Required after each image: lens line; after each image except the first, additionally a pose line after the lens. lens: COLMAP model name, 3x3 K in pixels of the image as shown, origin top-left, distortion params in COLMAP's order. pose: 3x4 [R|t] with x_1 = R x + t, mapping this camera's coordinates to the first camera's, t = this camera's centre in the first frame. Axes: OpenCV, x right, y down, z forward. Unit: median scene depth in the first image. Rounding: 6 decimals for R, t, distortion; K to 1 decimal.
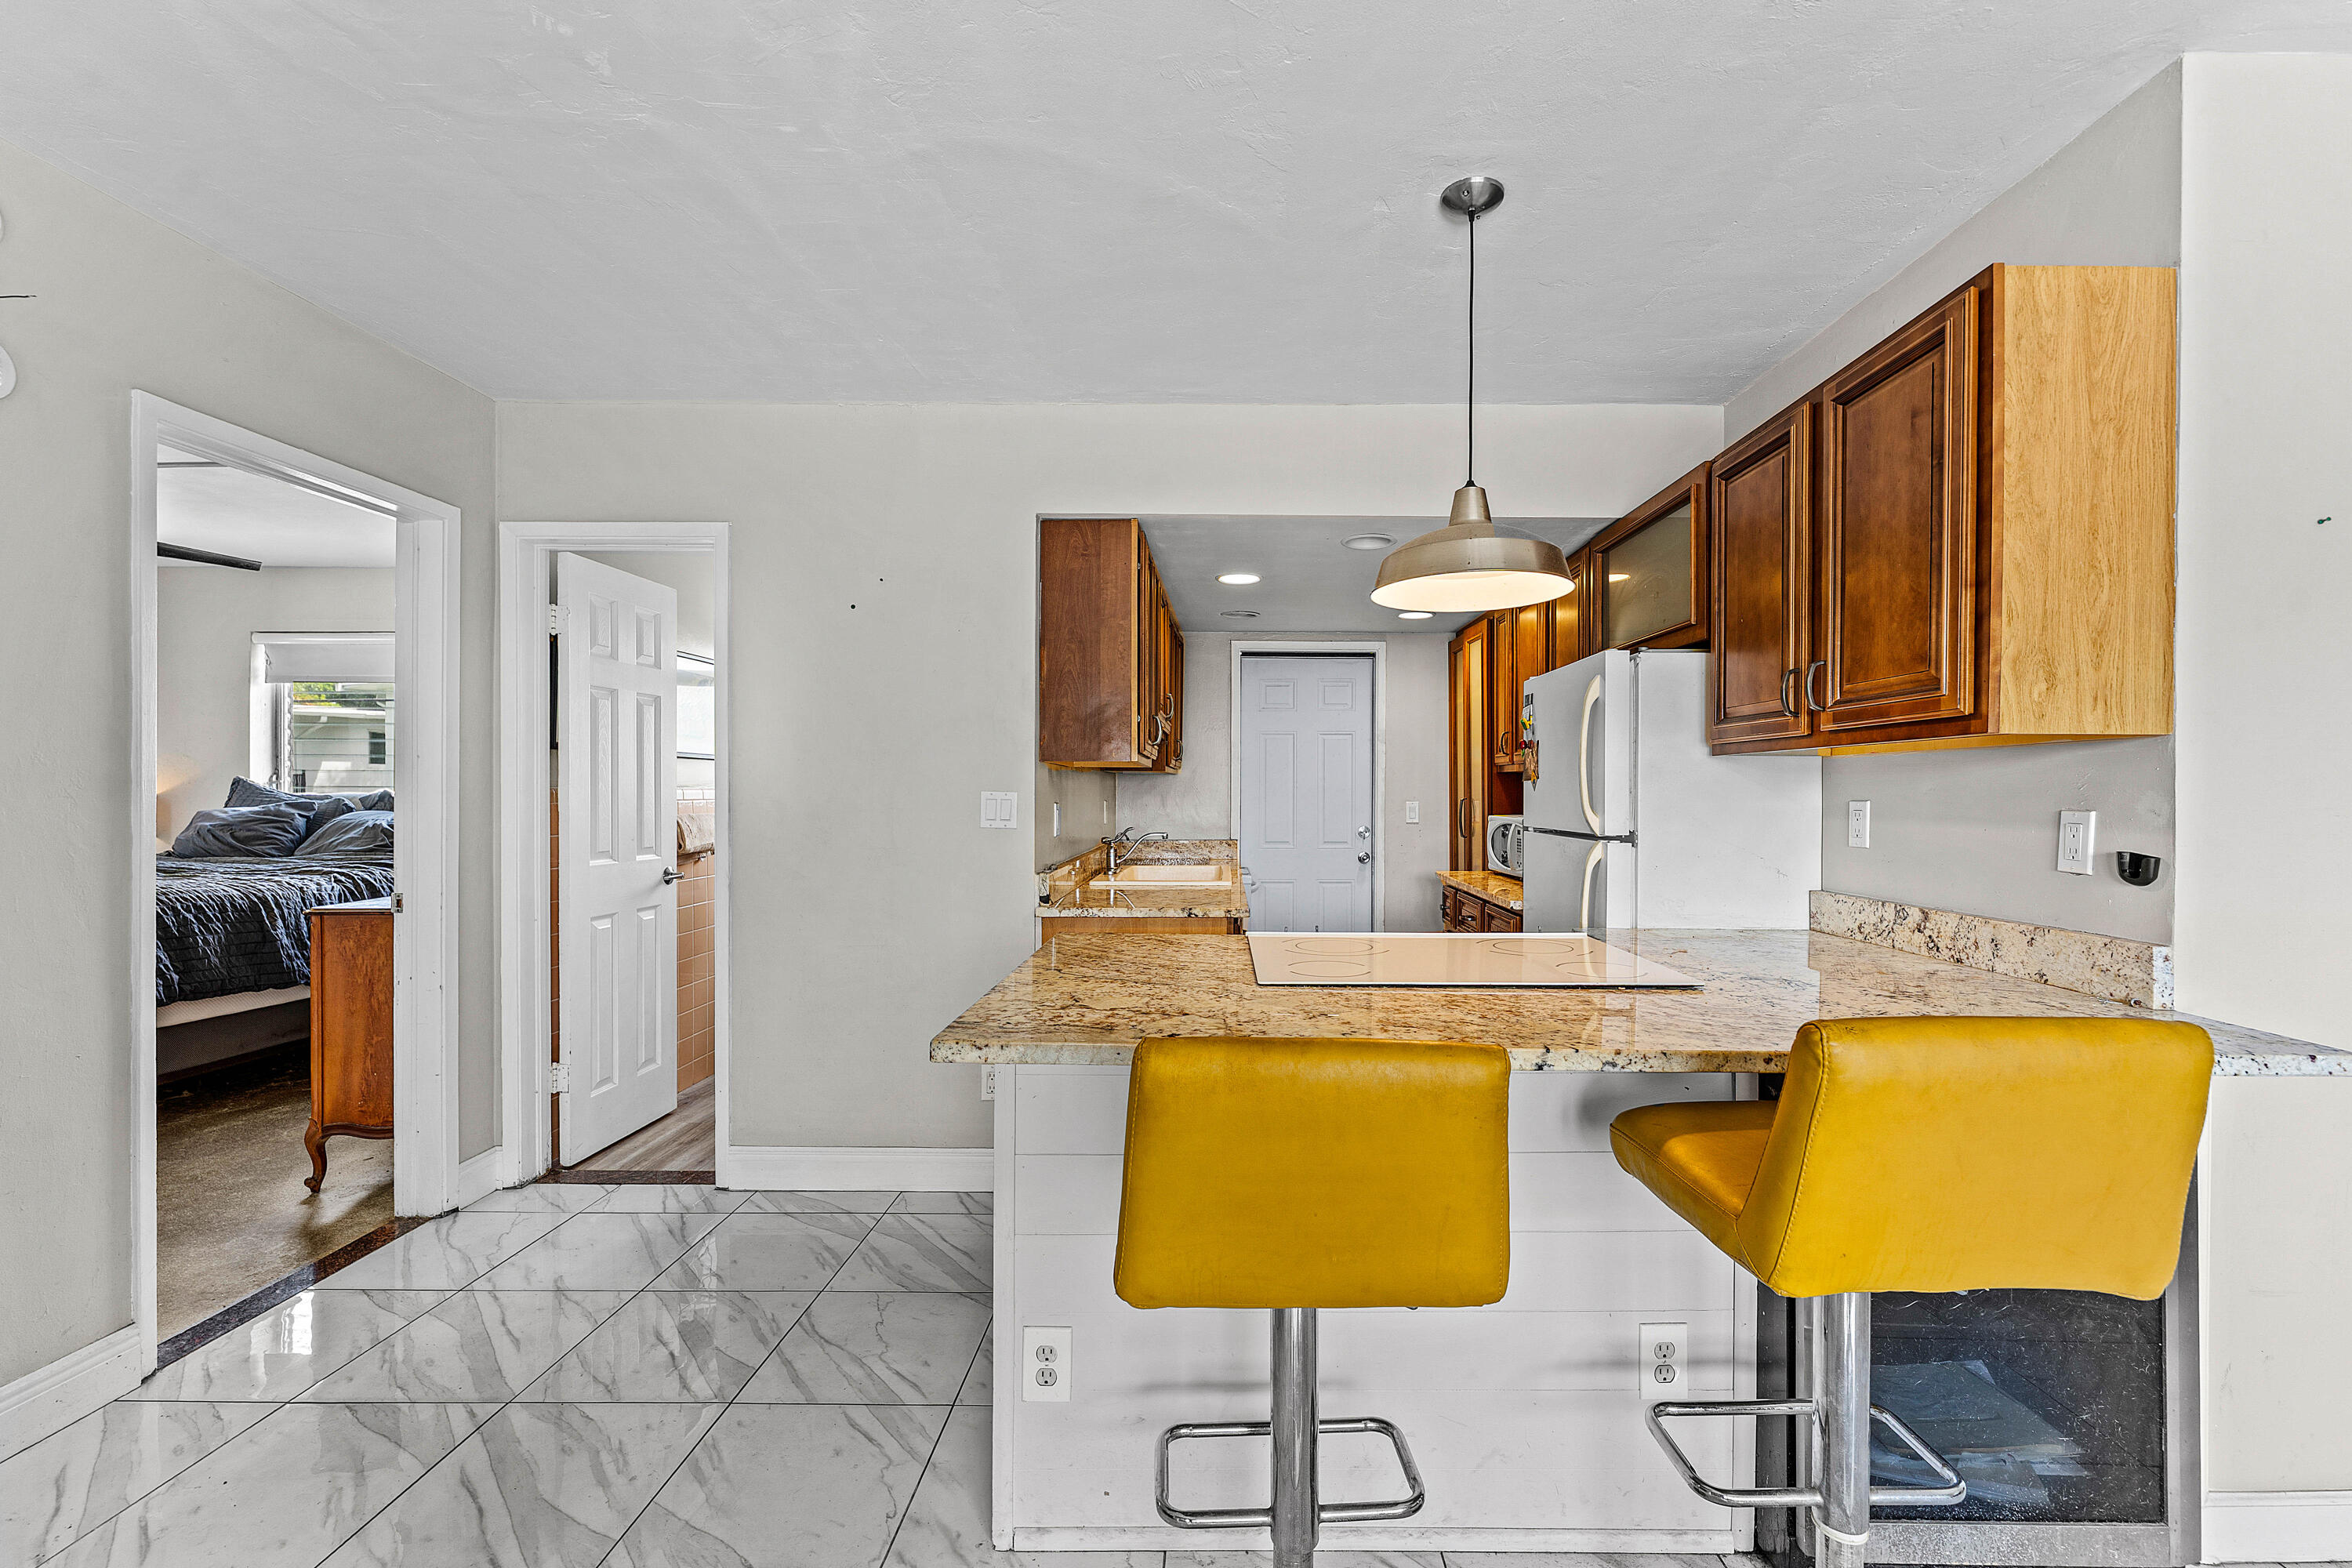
lens RADIAL K [[980.1, 0, 1226.5], [0, 980.1, 796.4], [0, 0, 1]] dist [-0.001018, -0.000294]
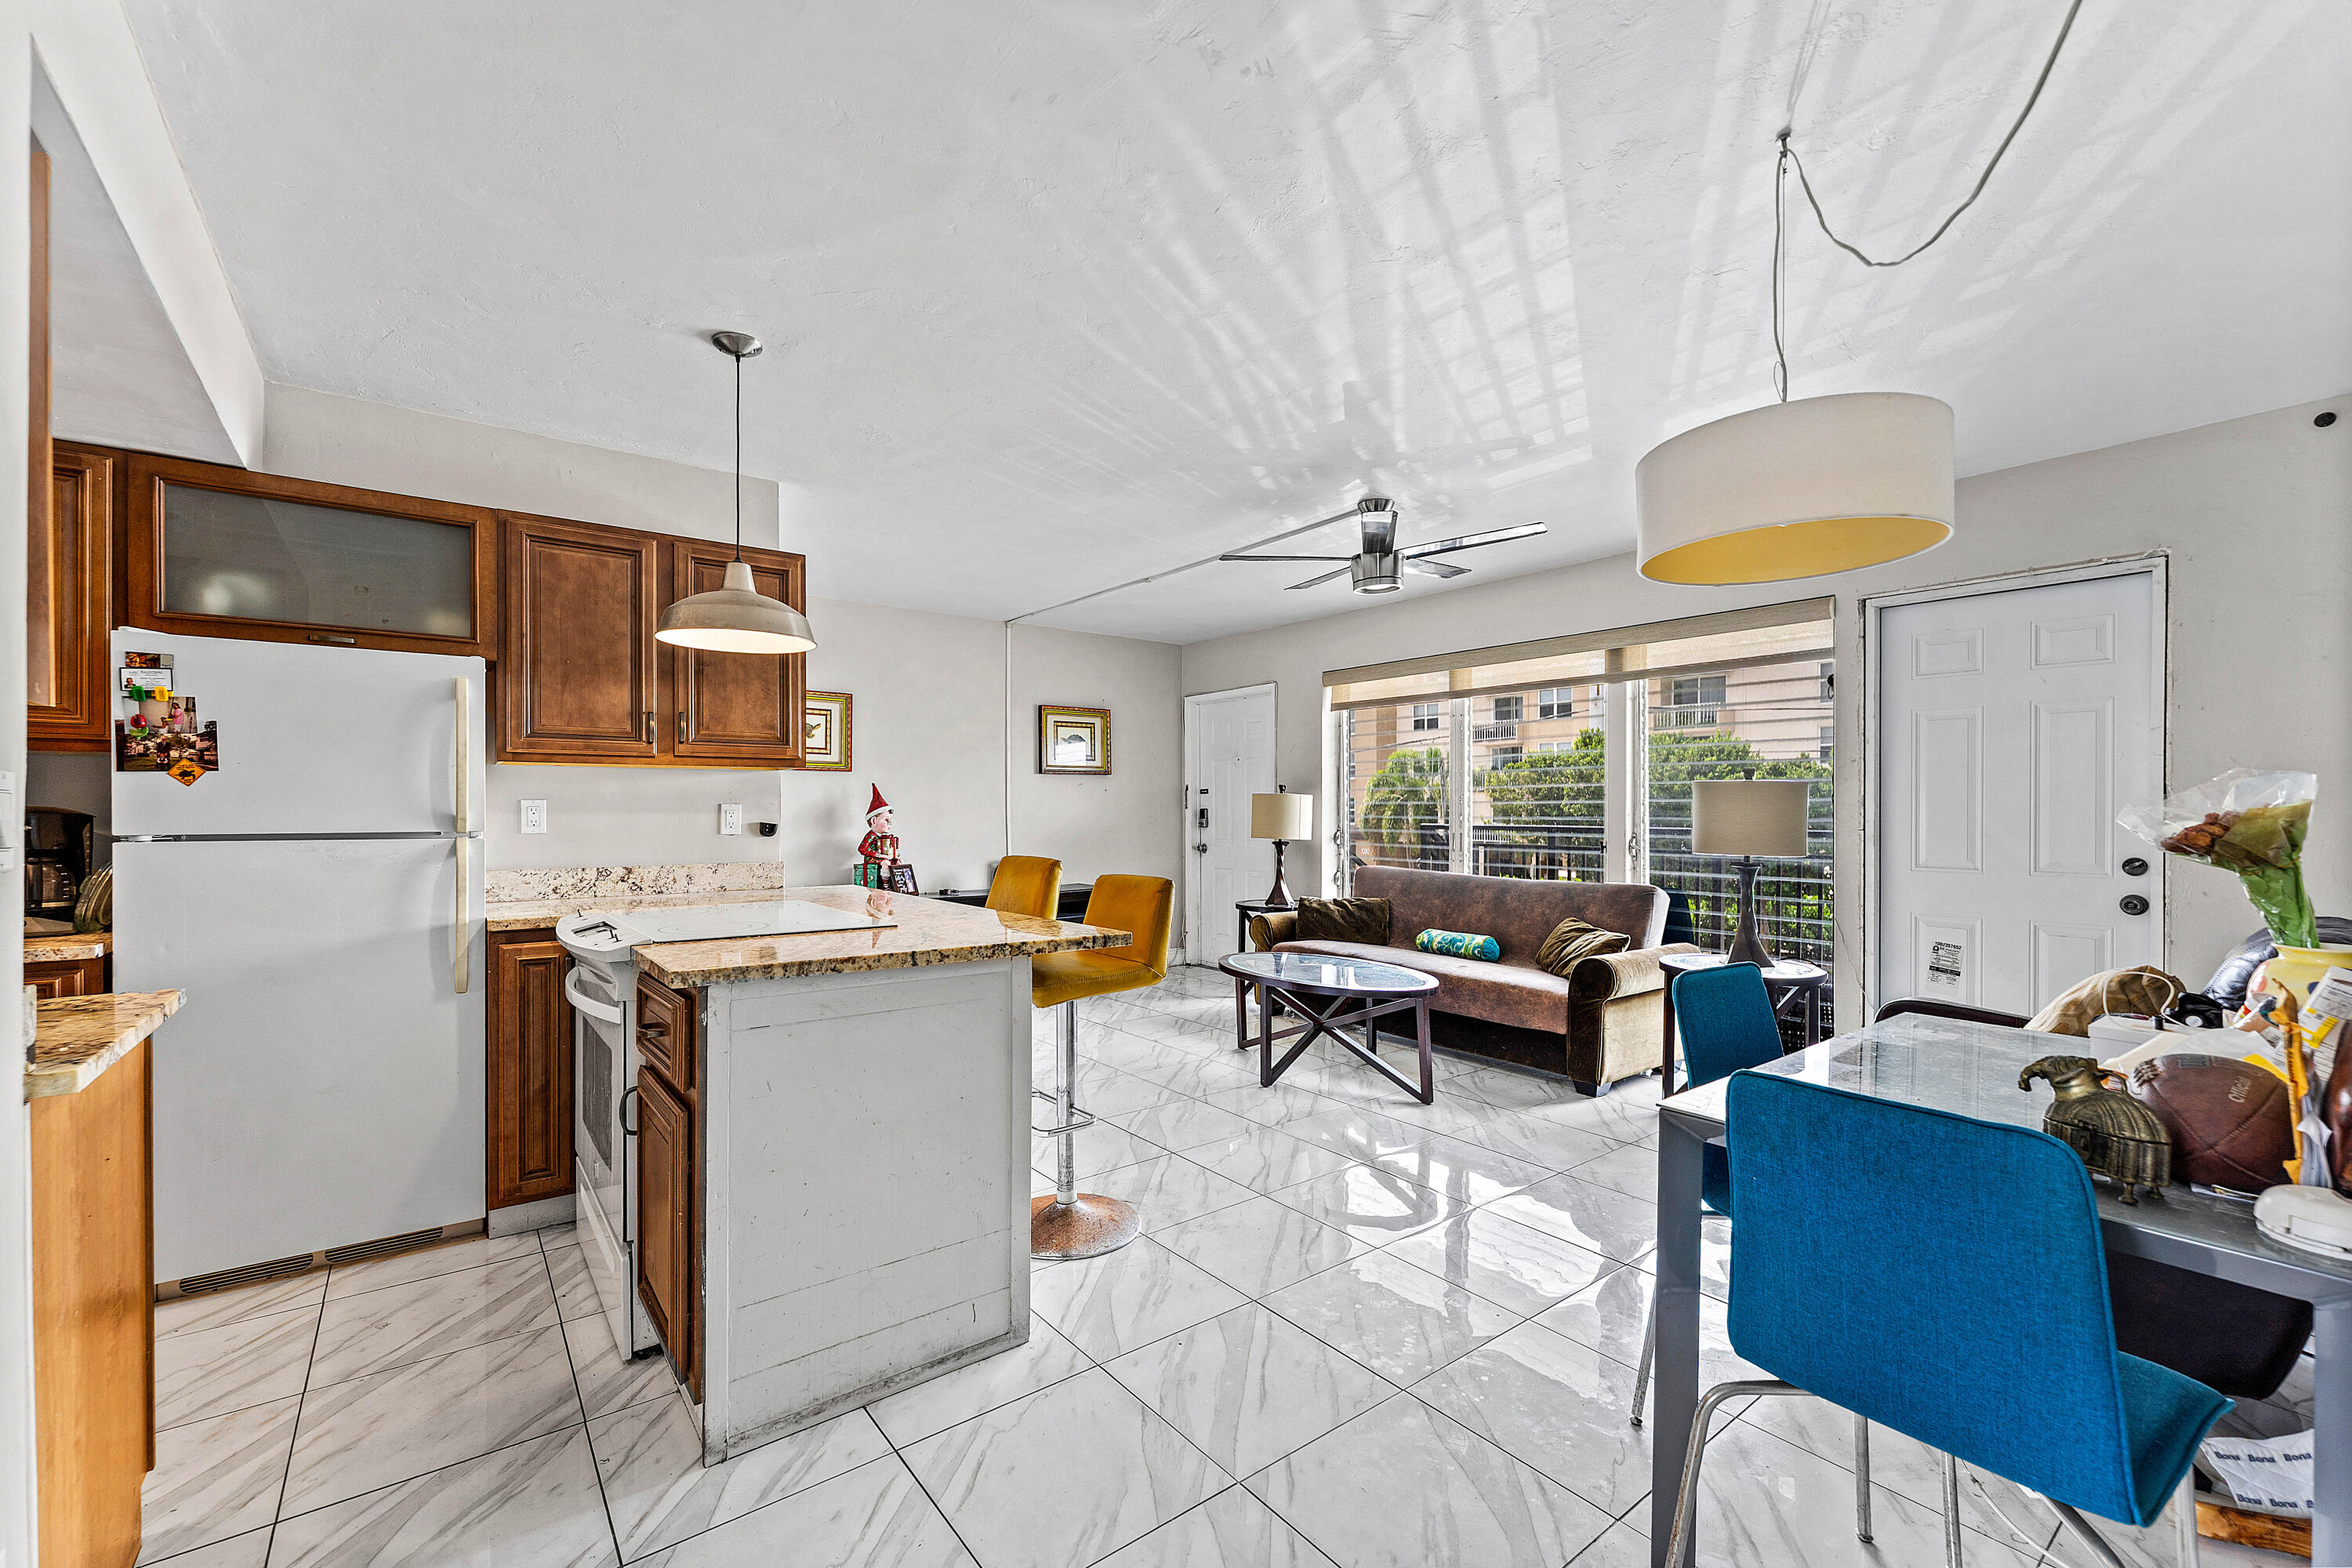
lens RADIAL K [[949.4, 0, 1149.6], [0, 949.4, 815.3], [0, 0, 1]] dist [-0.001120, -0.000133]
pose [[-0.594114, -0.009844, 0.804321, -0.552510], [0.000179, 0.999923, 0.012370, 0.006007], [-0.804381, 0.007493, -0.594067, 0.649840]]
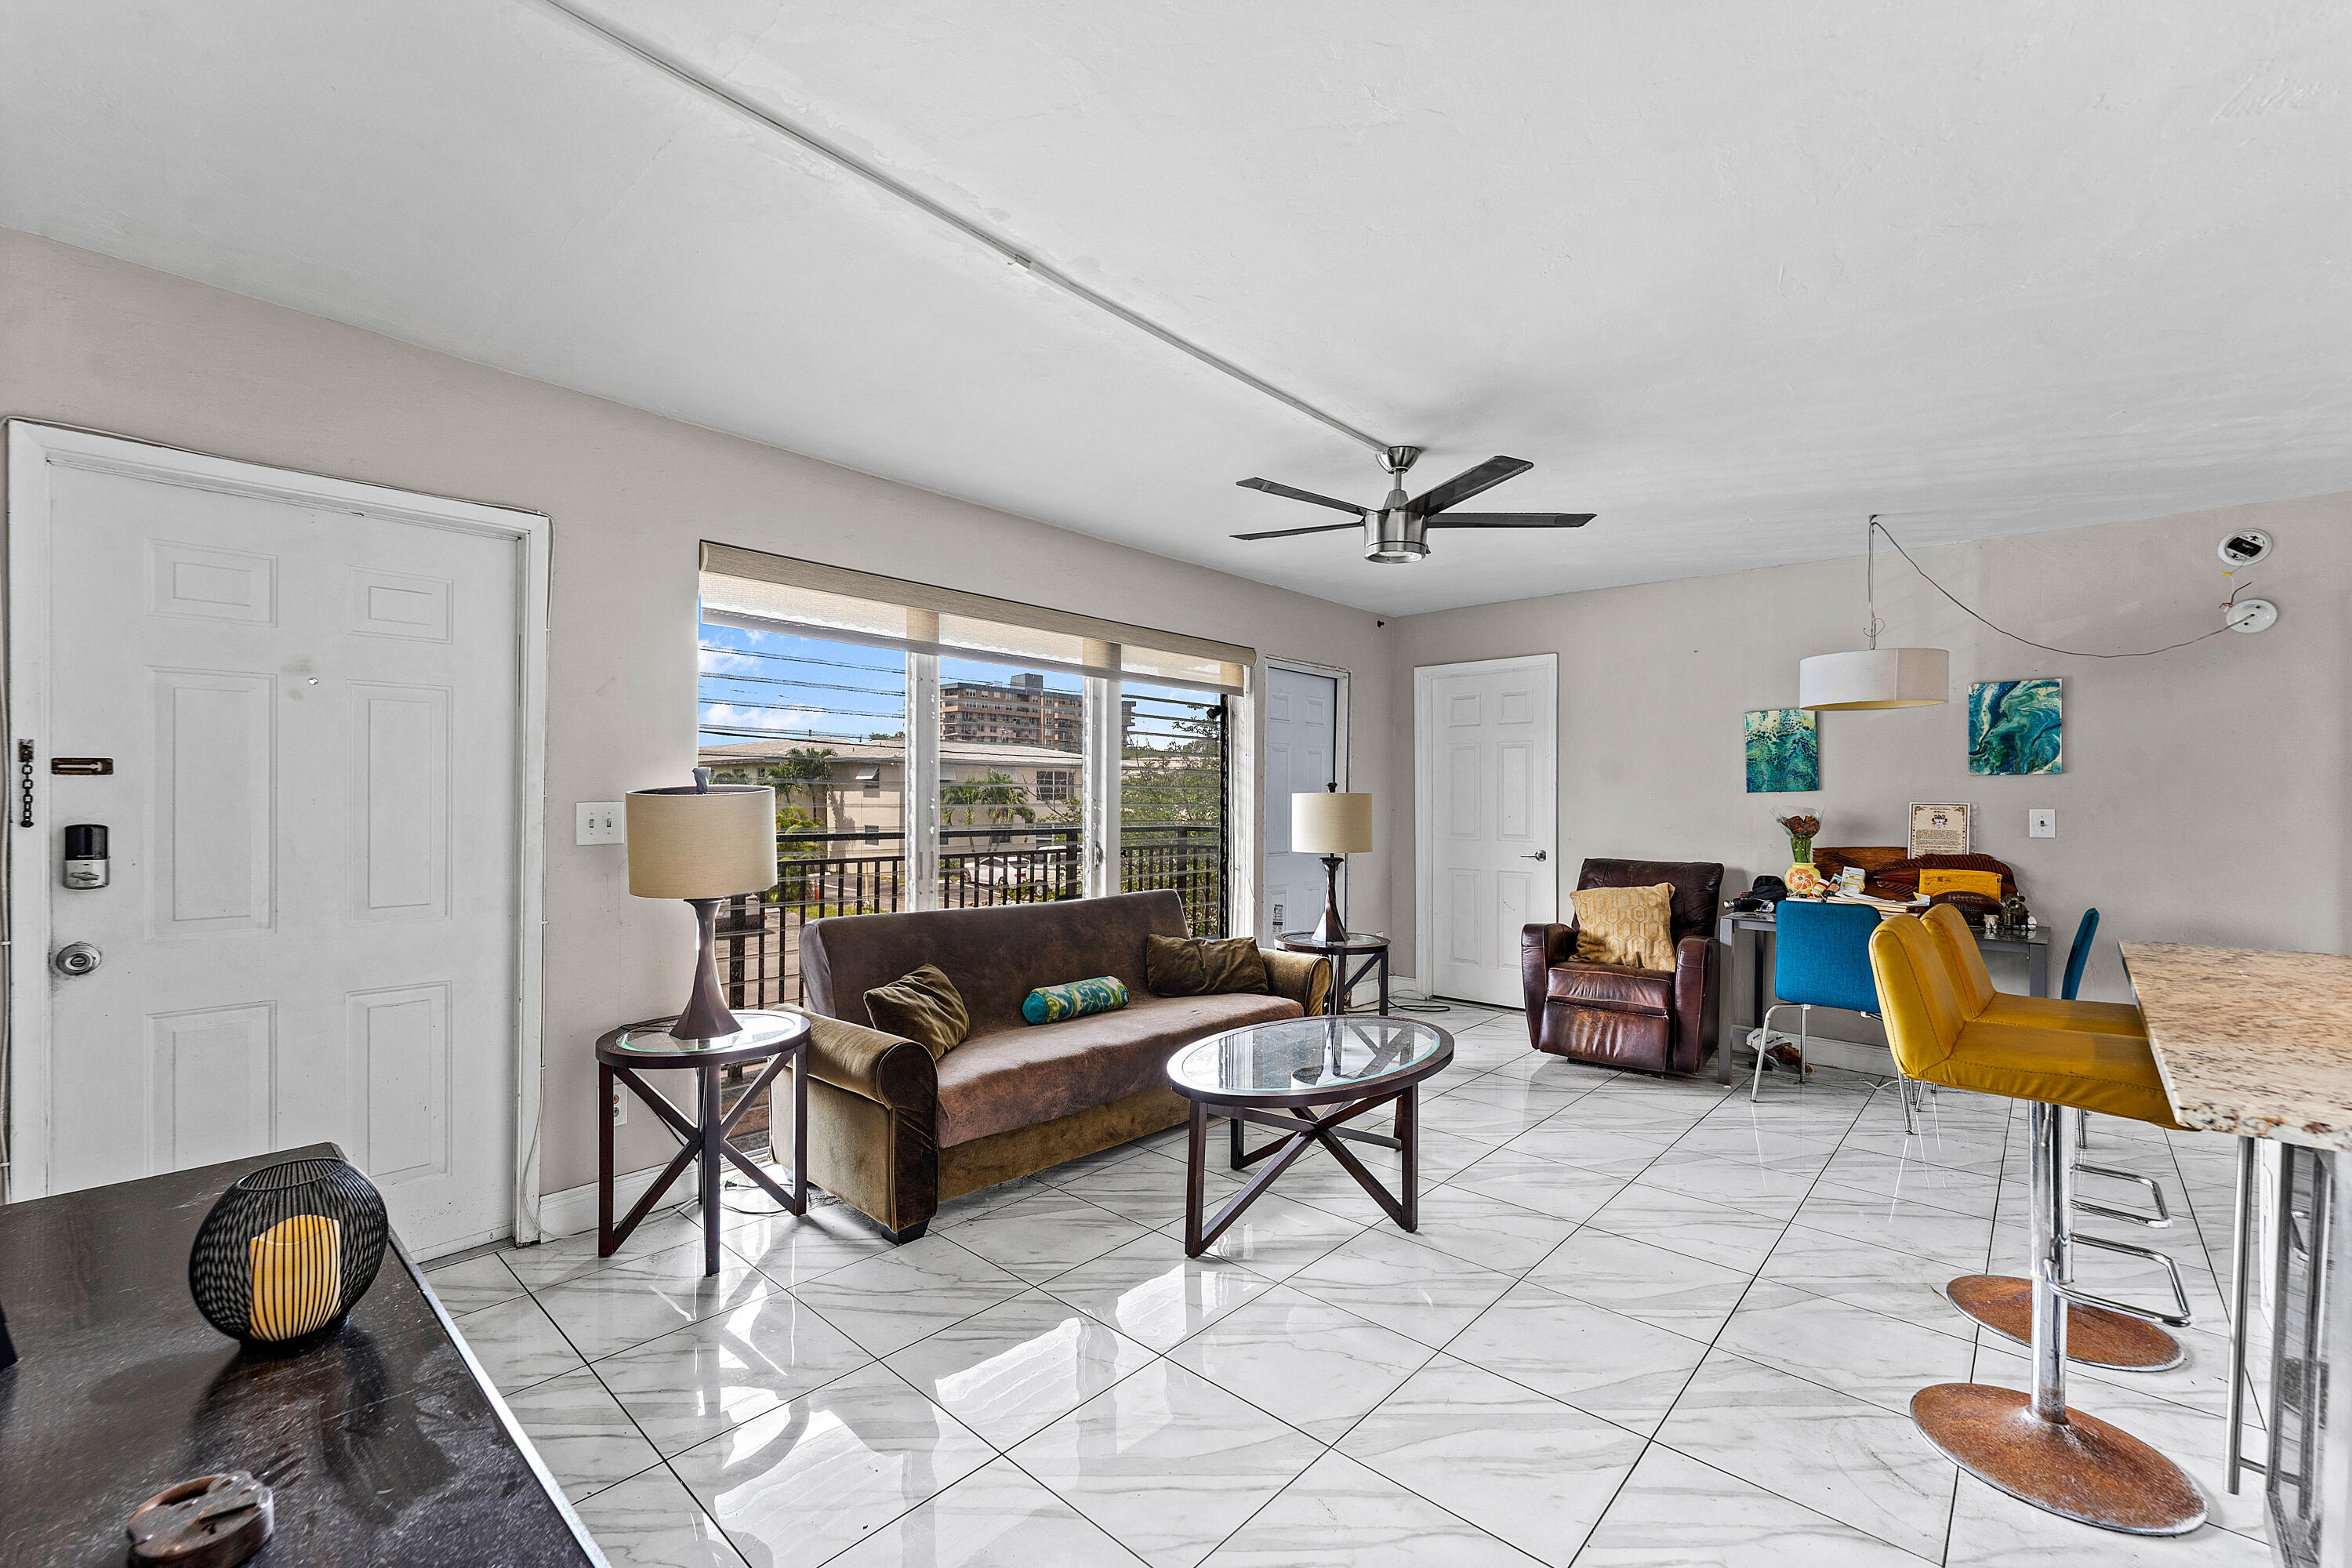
lens RADIAL K [[964.7, 0, 1165.3], [0, 964.7, 799.6], [0, 0, 1]] dist [0.001944, 0.000091]
pose [[-0.680012, -0.008601, -0.733150, 0.822402], [-0.012021, 0.999928, -0.000581, -0.004880], [0.733102, 0.008418, -0.680066, 0.298189]]
